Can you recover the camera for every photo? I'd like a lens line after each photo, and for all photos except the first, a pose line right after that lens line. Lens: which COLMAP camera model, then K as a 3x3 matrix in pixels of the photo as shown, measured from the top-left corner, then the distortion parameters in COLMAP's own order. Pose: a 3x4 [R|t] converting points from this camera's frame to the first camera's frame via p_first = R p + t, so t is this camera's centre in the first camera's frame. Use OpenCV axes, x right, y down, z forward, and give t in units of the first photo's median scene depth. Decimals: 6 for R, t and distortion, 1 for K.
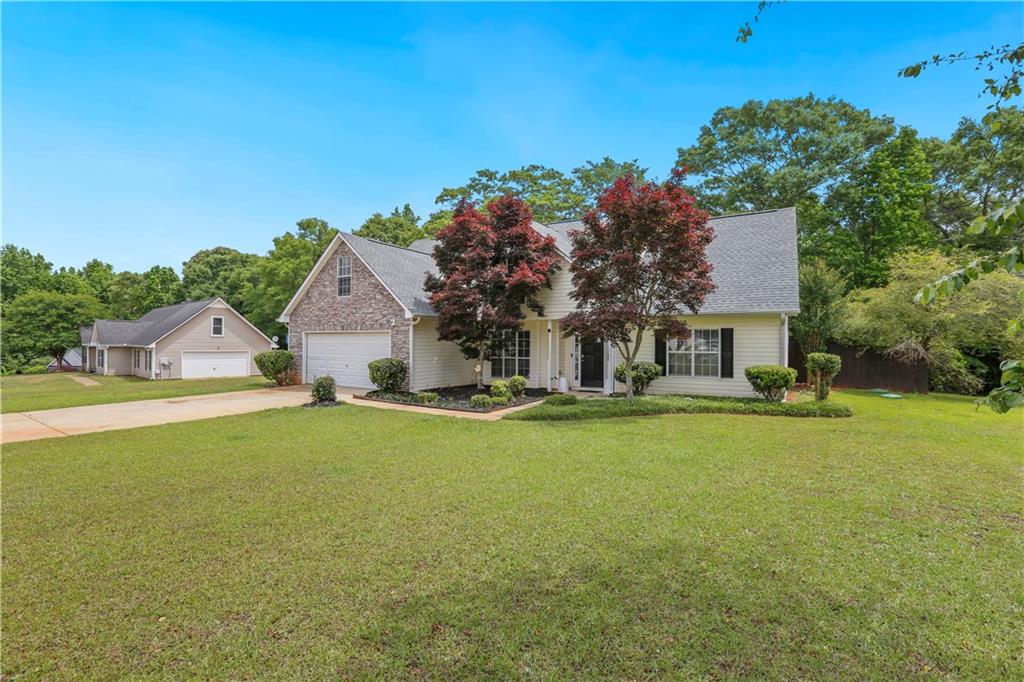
lens RADIAL K [[475.9, 0, 512.0], [0, 475.9, 341.0], [0, 0, 1]] dist [-0.038349, -0.000267]
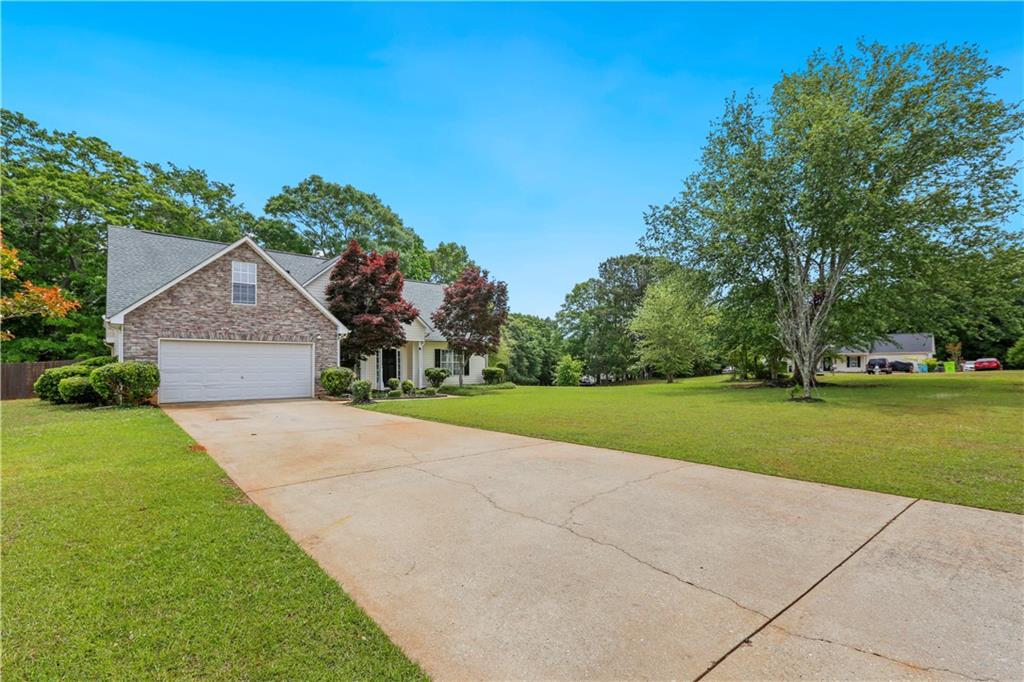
lens RADIAL K [[488.0, 0, 512.0], [0, 488.0, 341.0], [0, 0, 1]] dist [-0.000762, 0.000088]
pose [[0.268288, 0.045867, 0.962246, -1.149231], [0.003489, 0.998813, -0.048583, 0.028621], [-0.963332, 0.016392, 0.267809, 0.226541]]
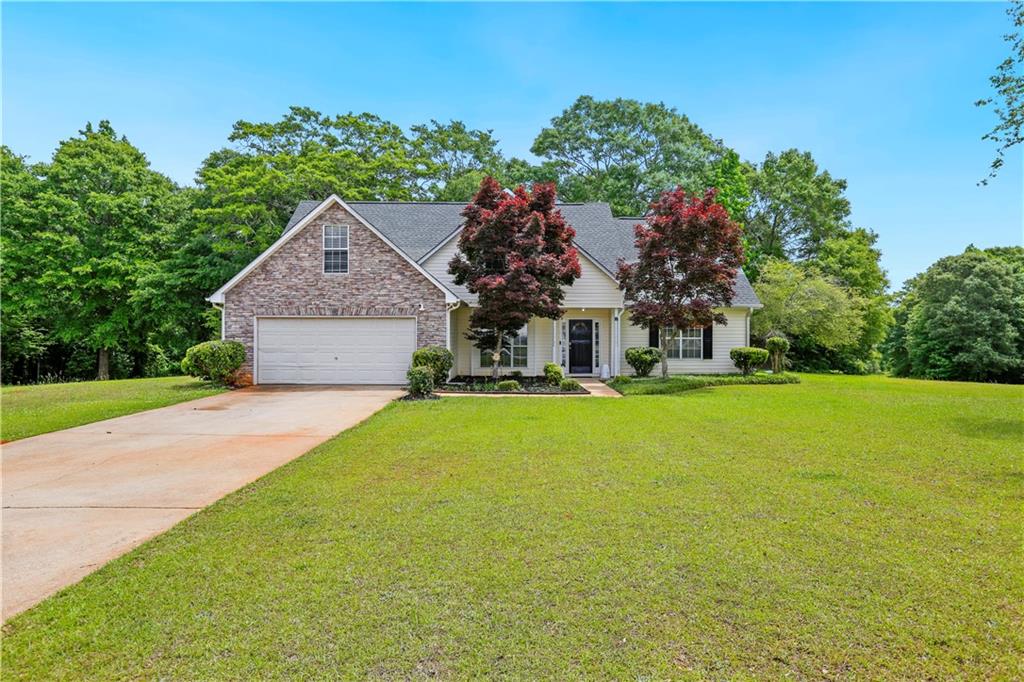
lens RADIAL K [[627.9, 0, 514.6], [0, 627.9, 331.1], [0, 0, 1]] dist [-0.022100, 0.001110]
pose [[0.838993, 0.001503, 0.544139, -0.686413], [-0.000444, 0.999998, -0.002077, 0.007256], [-0.544141, 0.001501, 0.838992, -0.074500]]
